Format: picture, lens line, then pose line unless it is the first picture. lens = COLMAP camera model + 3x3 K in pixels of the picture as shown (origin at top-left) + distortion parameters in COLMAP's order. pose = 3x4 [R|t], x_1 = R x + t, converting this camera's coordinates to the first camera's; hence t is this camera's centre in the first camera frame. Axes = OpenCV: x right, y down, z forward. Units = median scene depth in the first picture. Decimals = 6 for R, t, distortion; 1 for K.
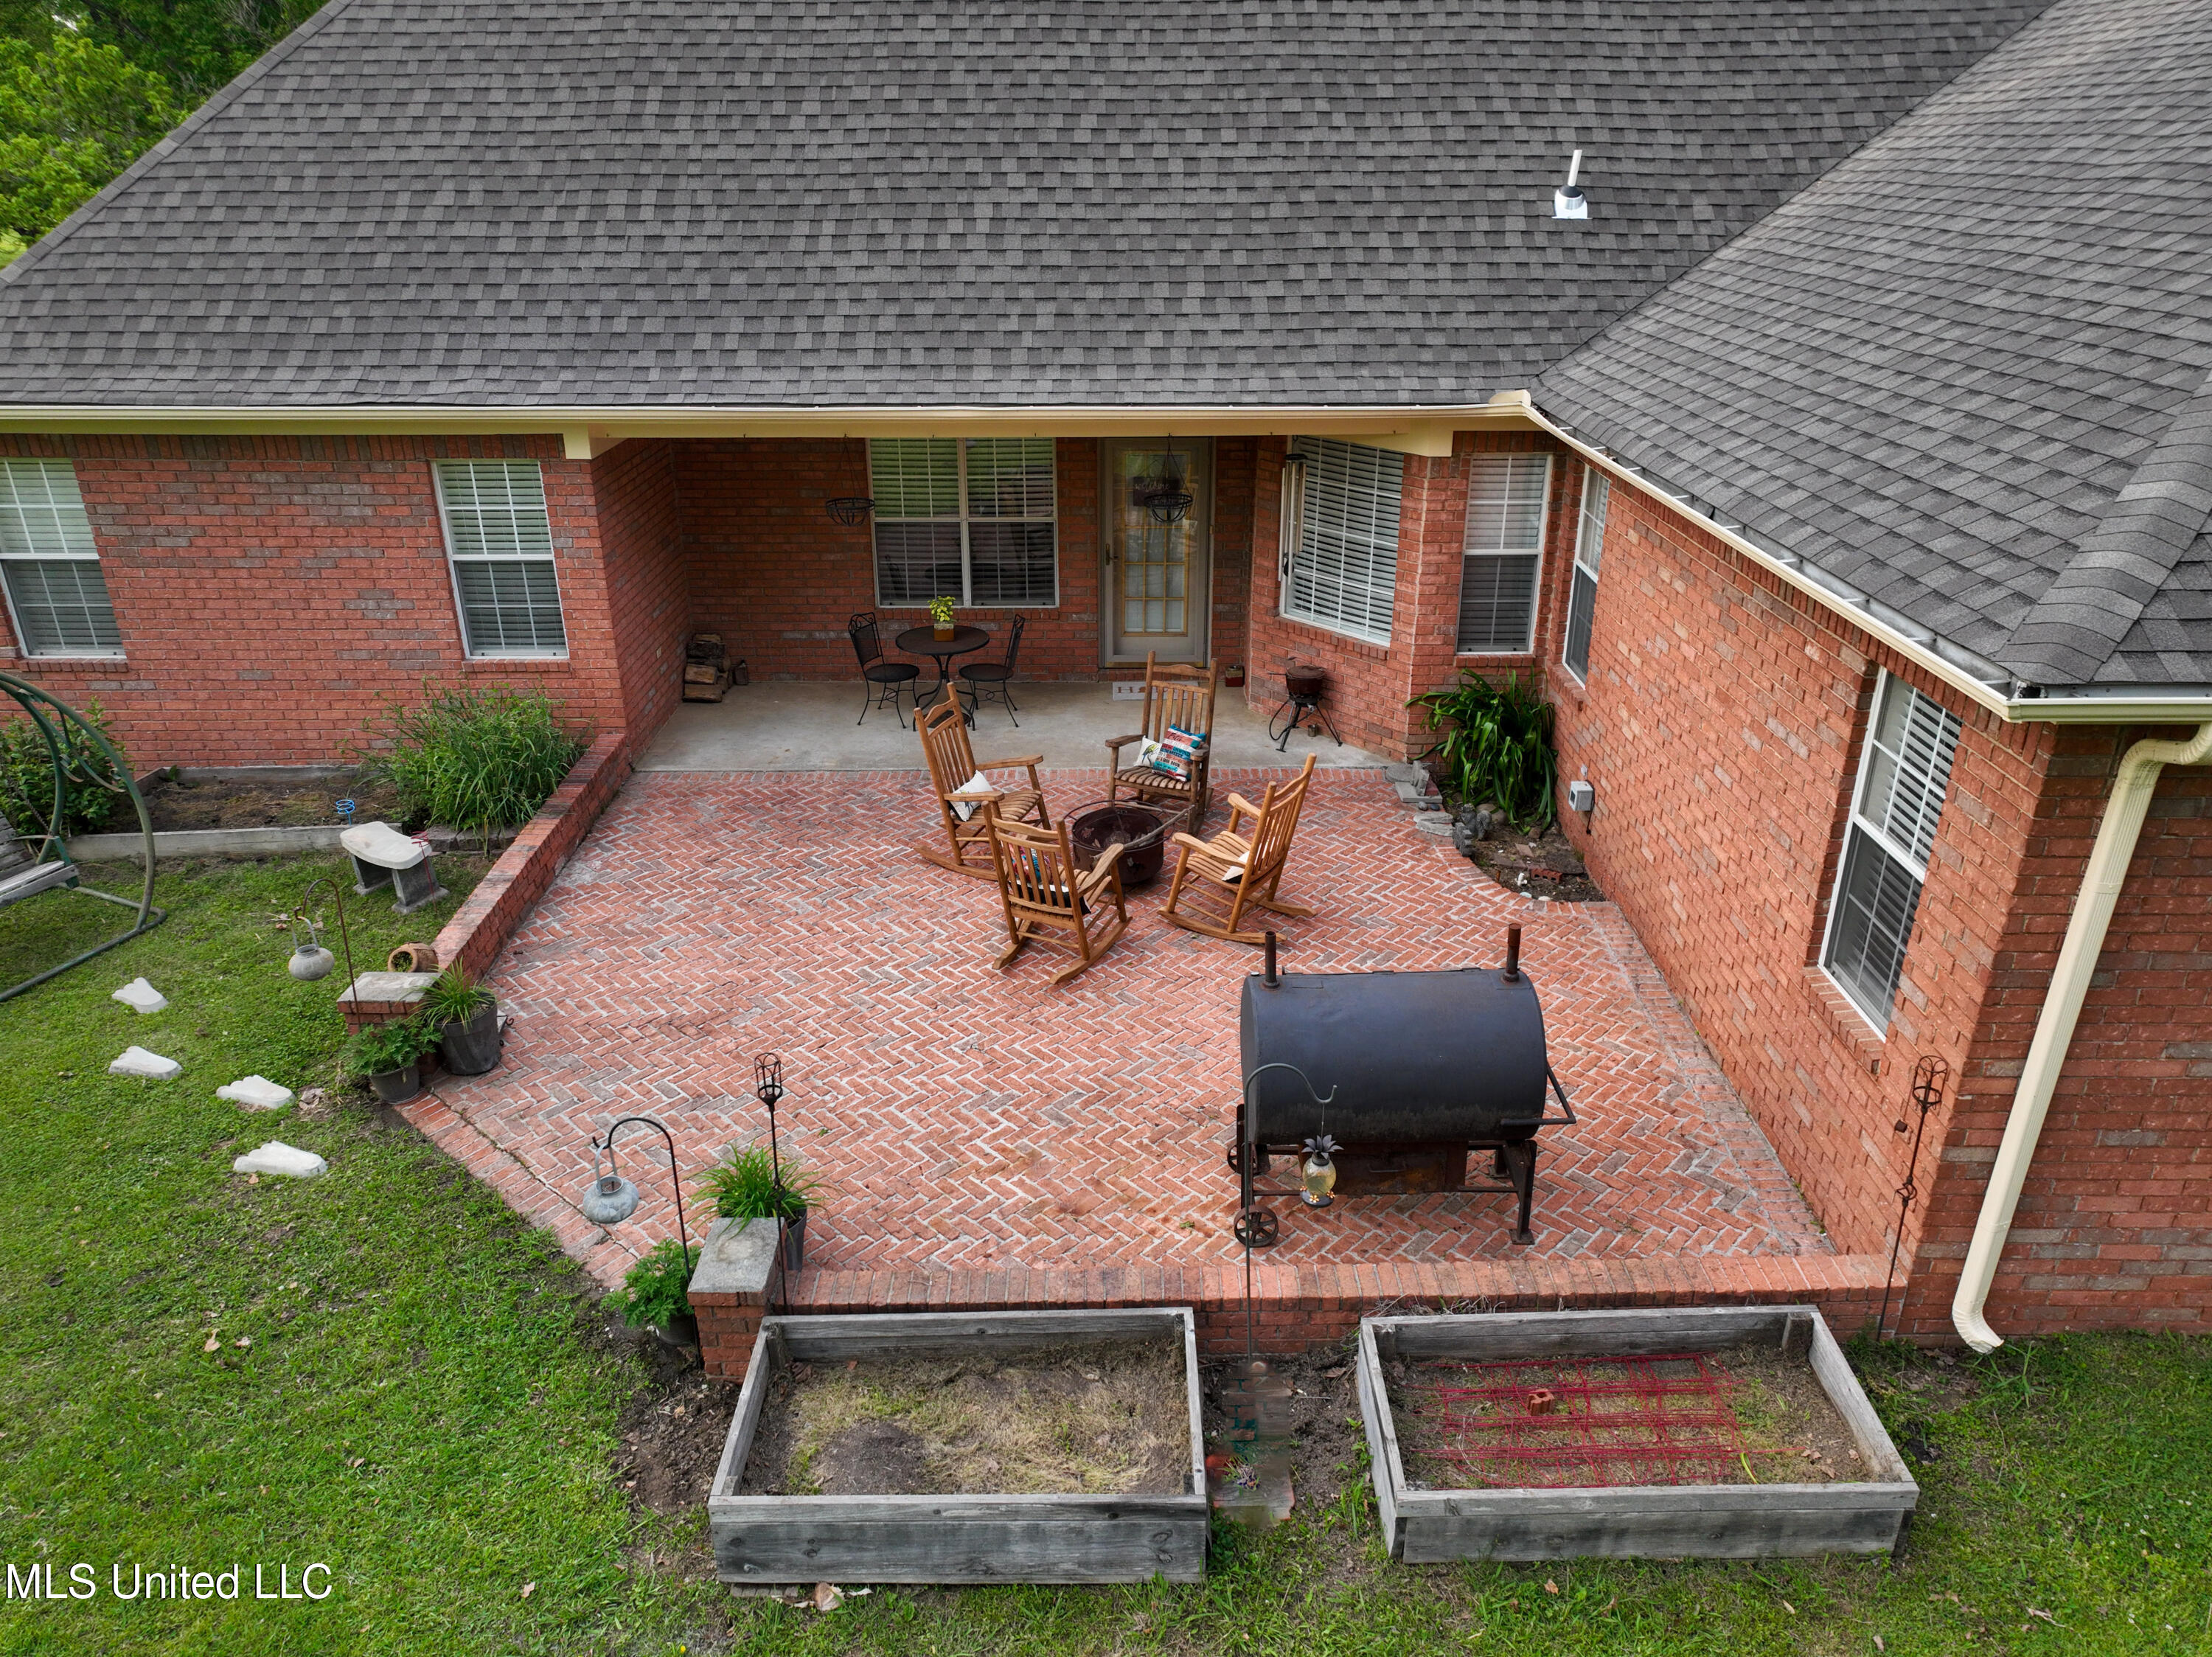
lens RADIAL K [[1559.3, 0, 1105.3], [0, 1559.3, 831.4], [0, 0, 1]] dist [0.001974, 0.016120]
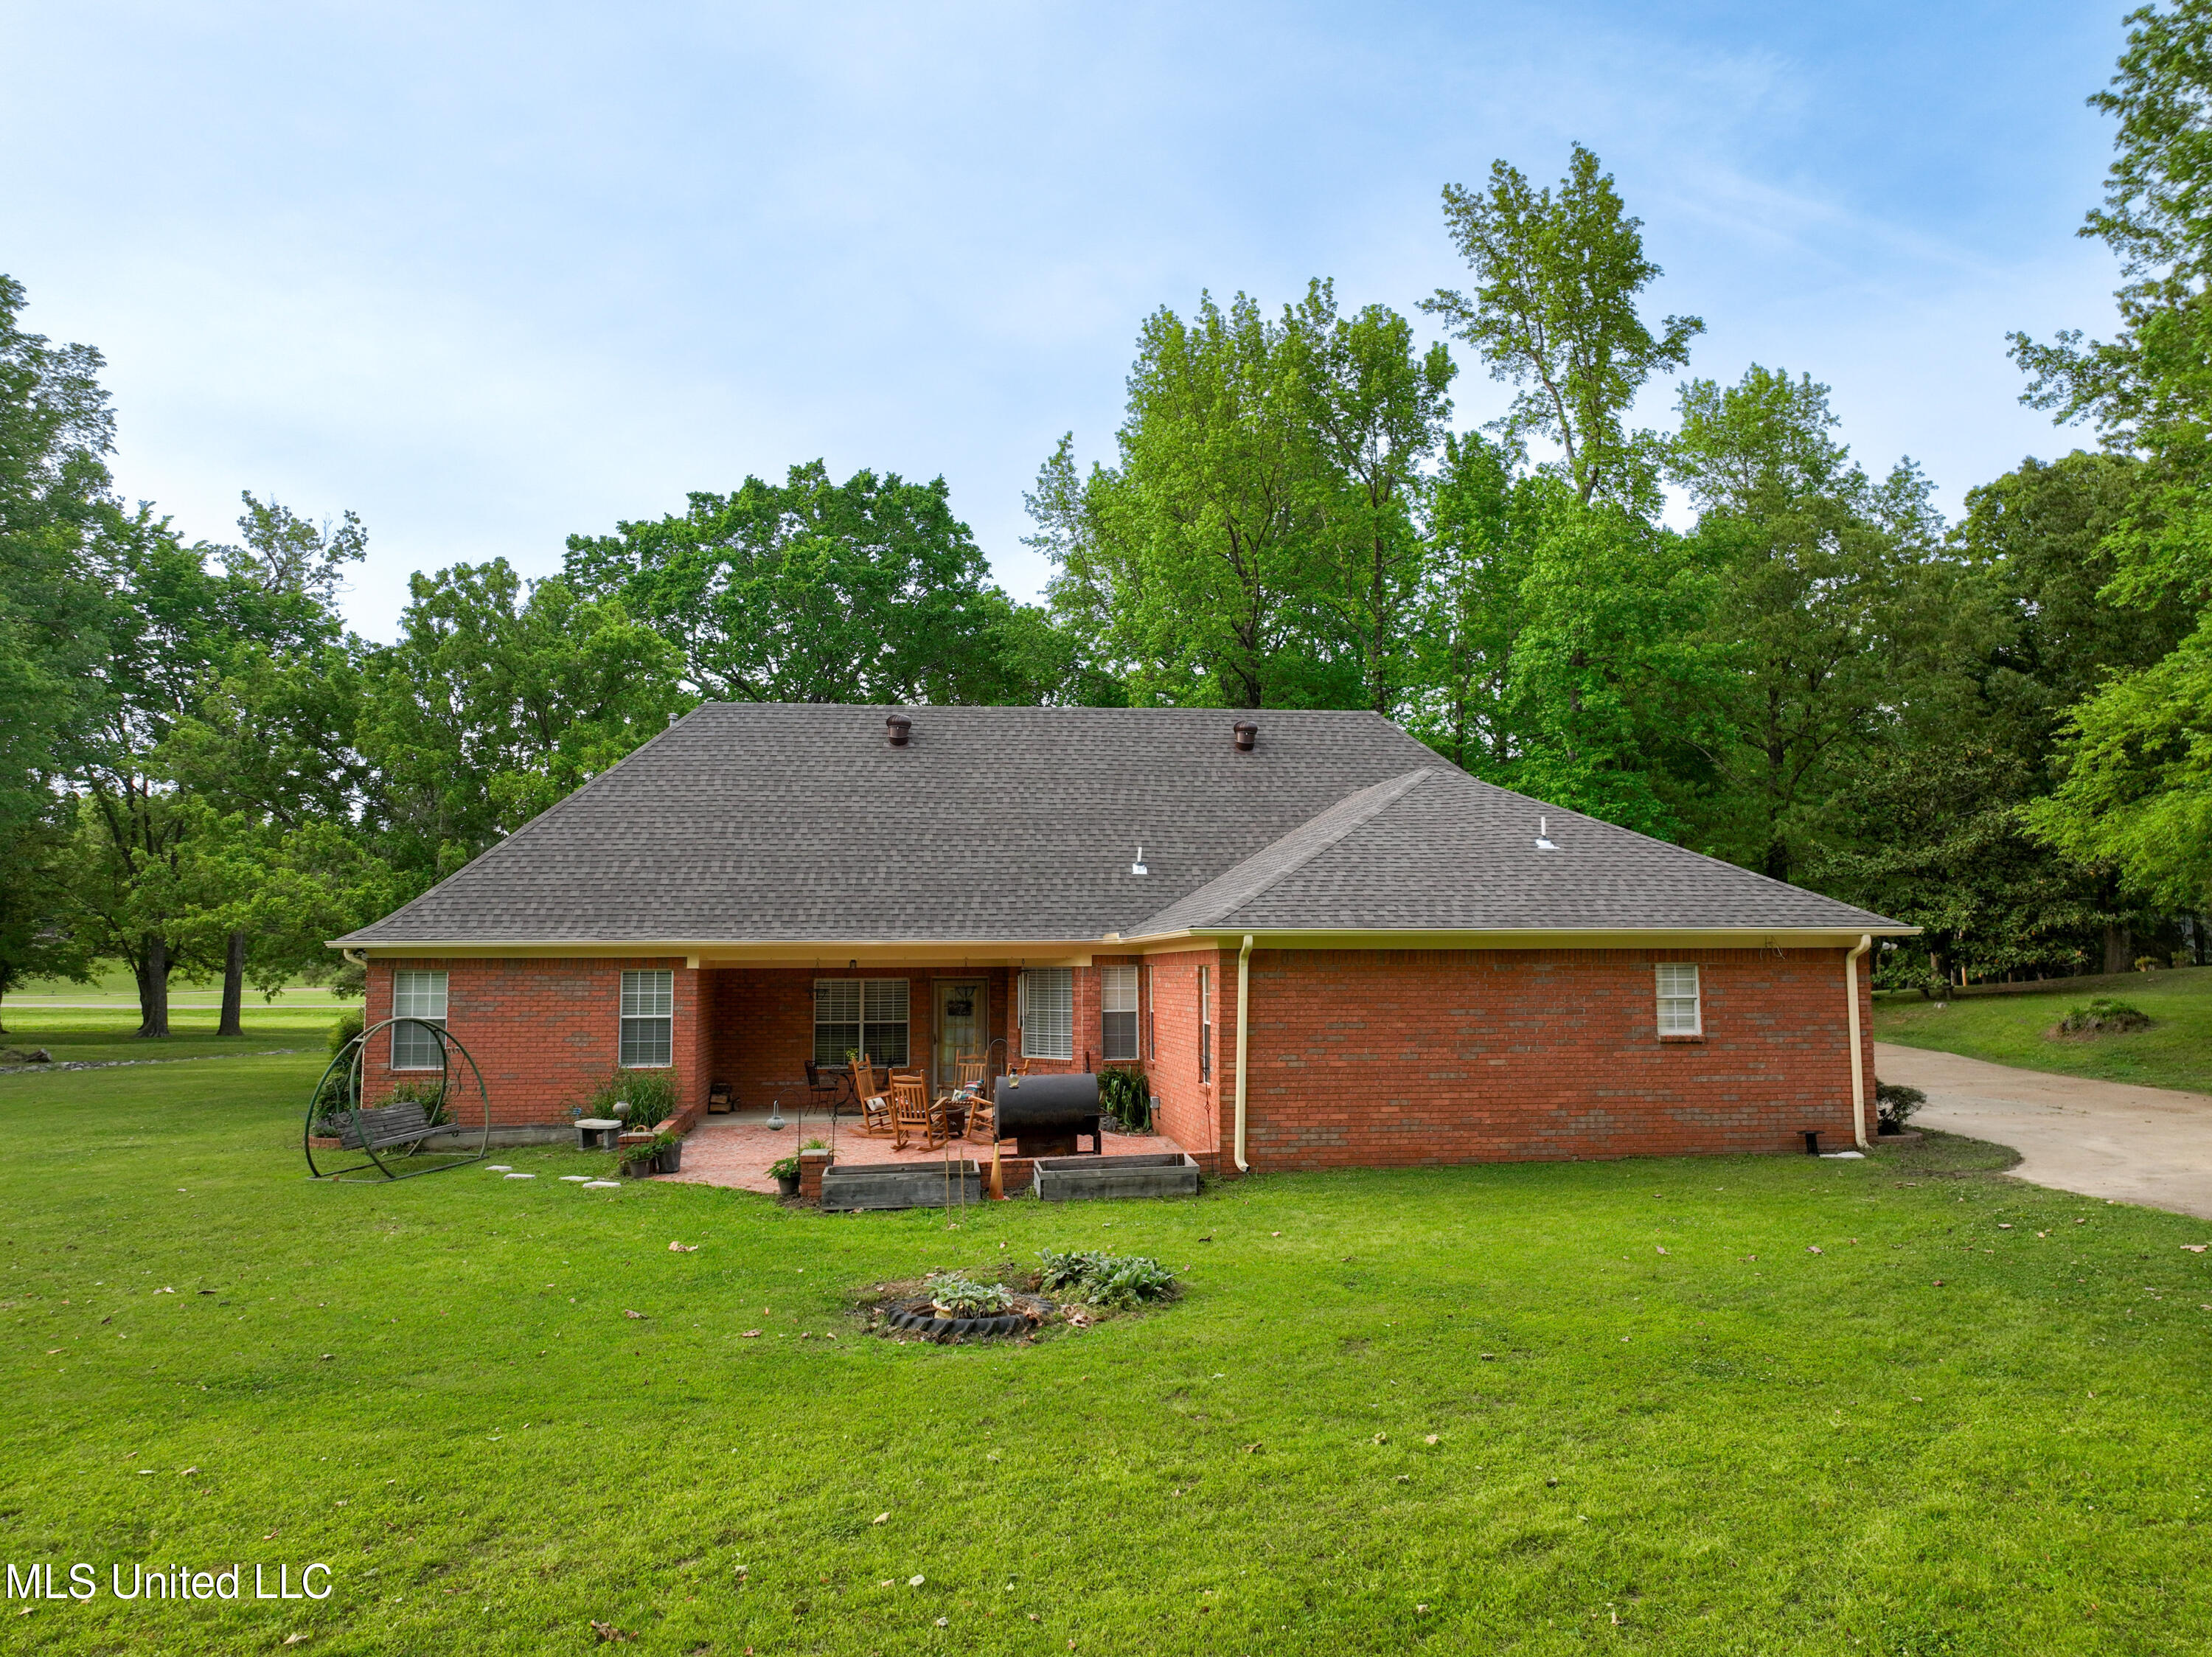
lens RADIAL K [[1559.3, 0, 1100.7], [0, 1559.3, 833.1], [0, 0, 1]] dist [0.001974, 0.016120]
pose [[0.992230, 0.009534, 0.124051, -0.044751], [0.051116, 0.877785, -0.476321, 0.648557], [-0.113431, 0.478961, 0.870477, -1.026515]]
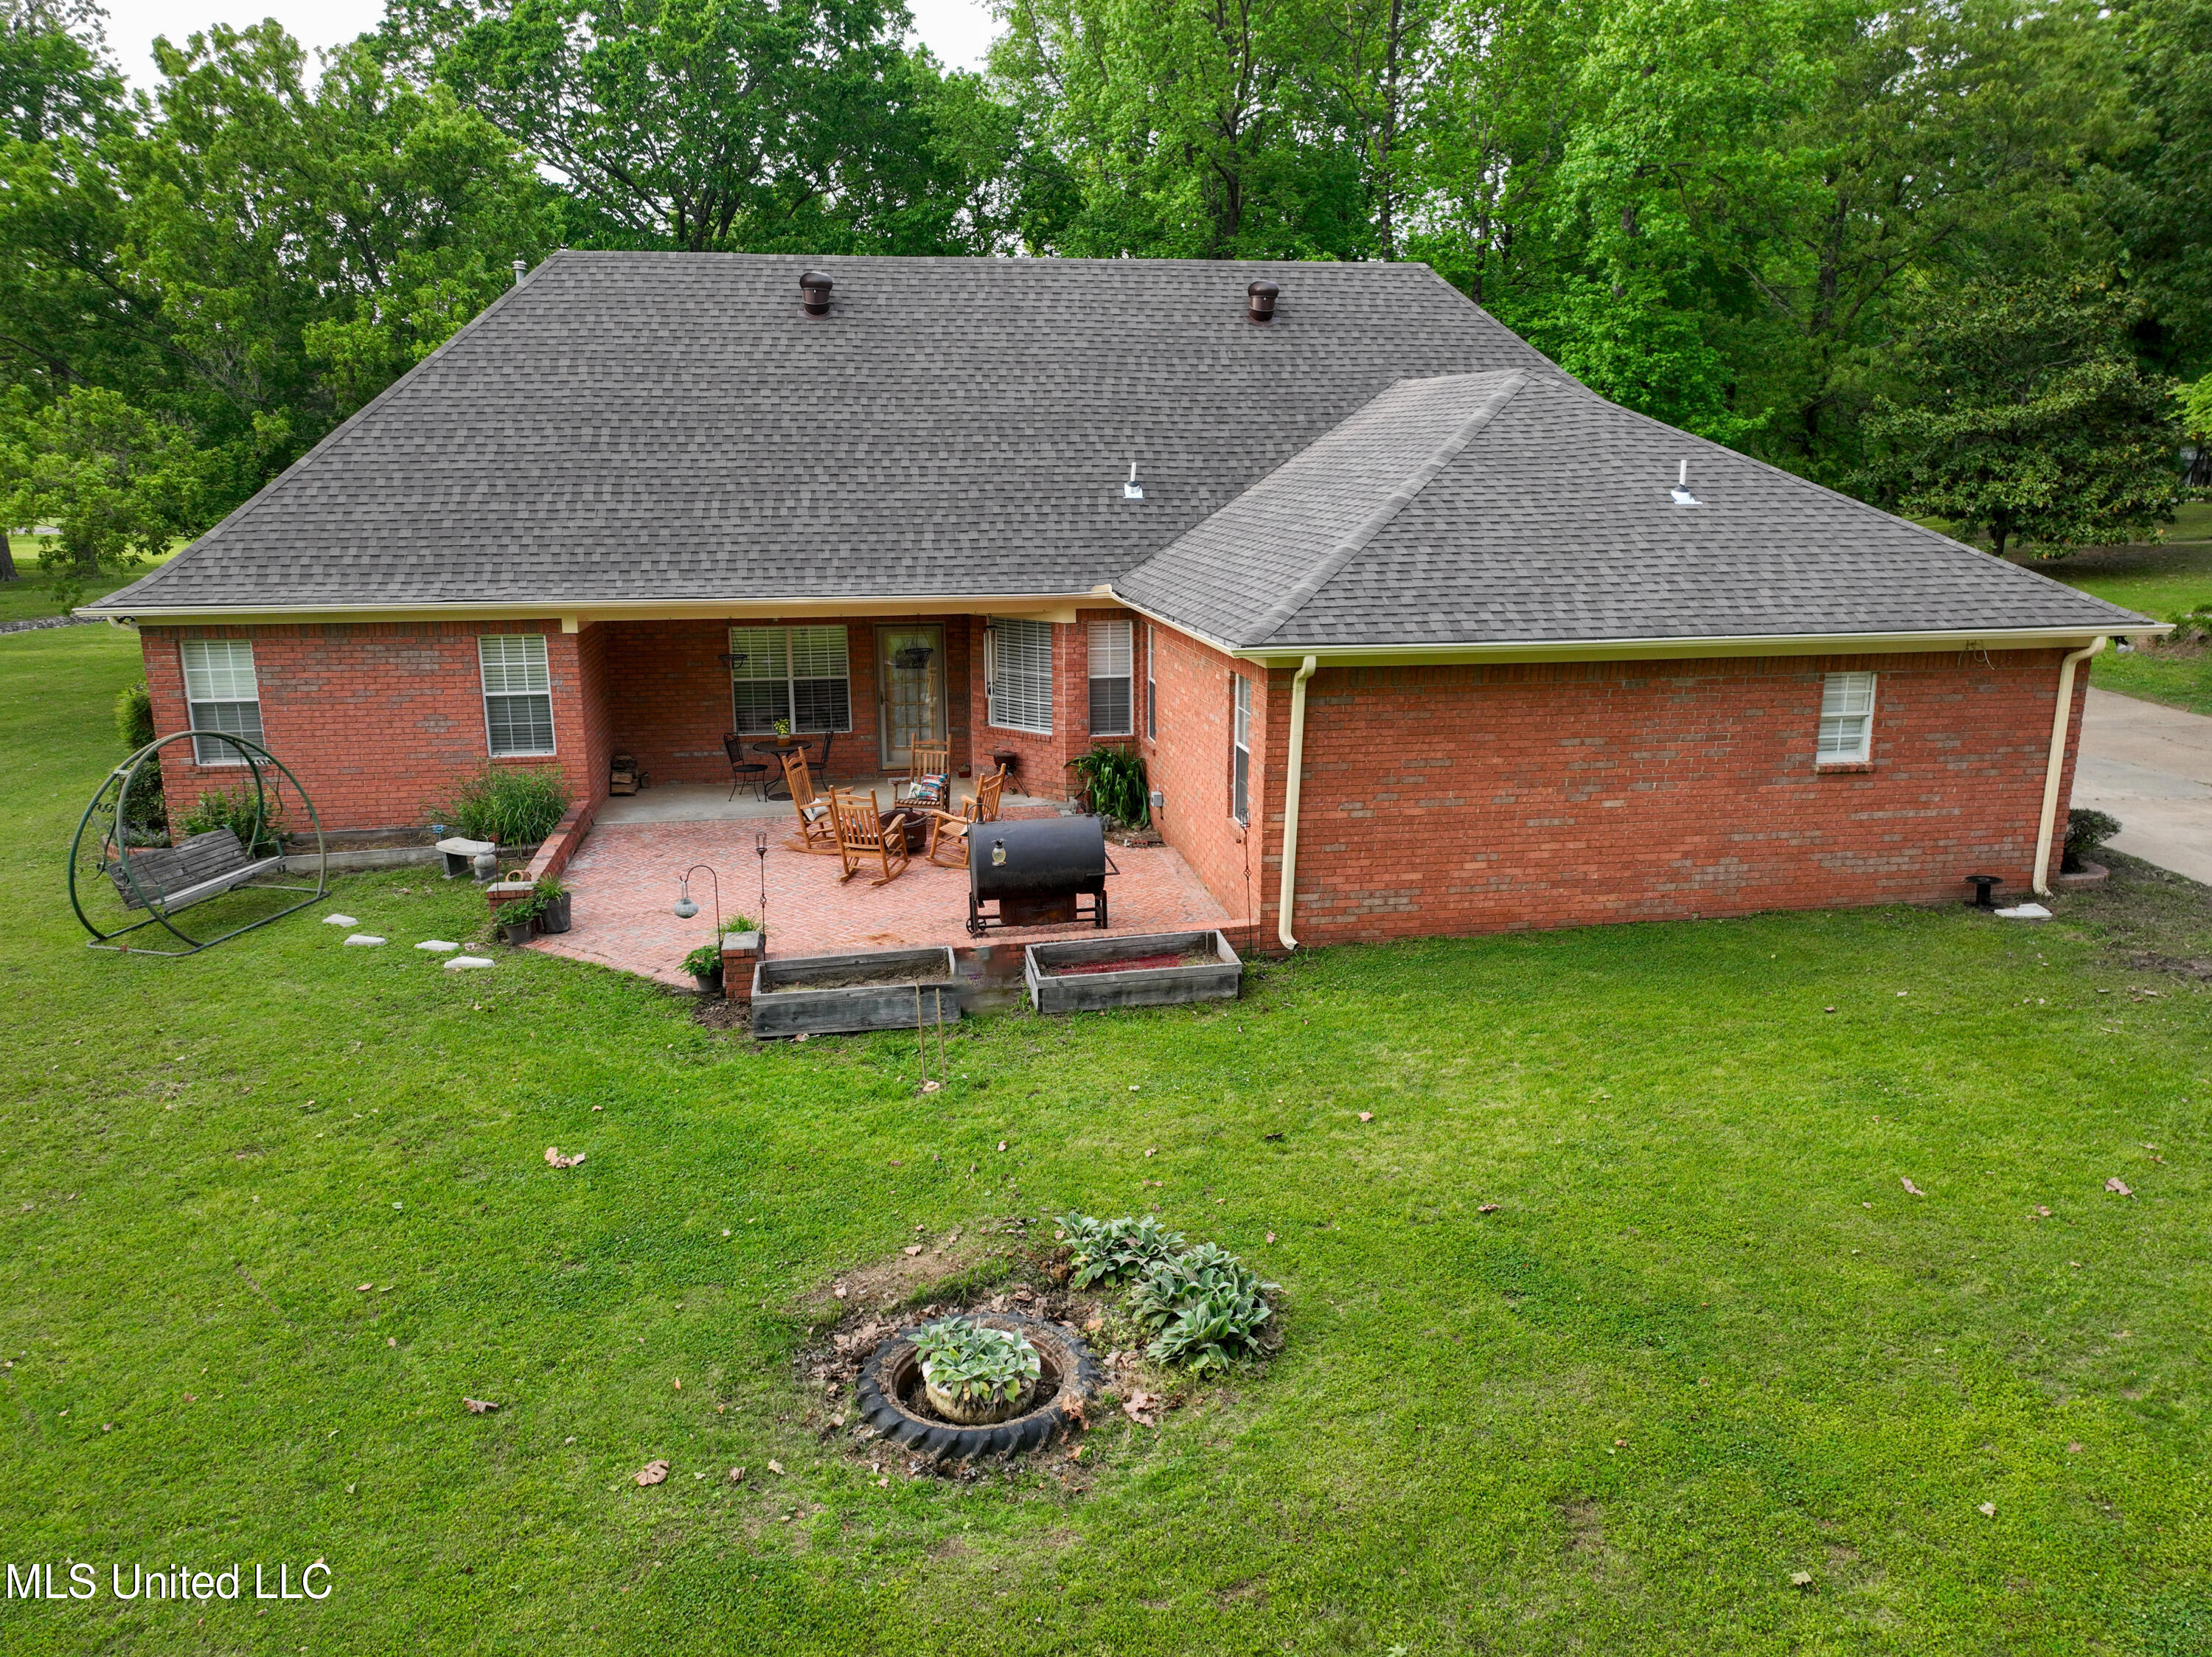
lens RADIAL K [[1559.3, 0, 1102.8], [0, 1559.3, 832.2], [0, 0, 1]] dist [0.001974, 0.016120]
pose [[0.985903, -0.038697, 0.162784, -0.049080], [0.066899, 0.982906, -0.171523, 0.302257], [-0.153364, 0.179995, 0.971638, -0.696043]]
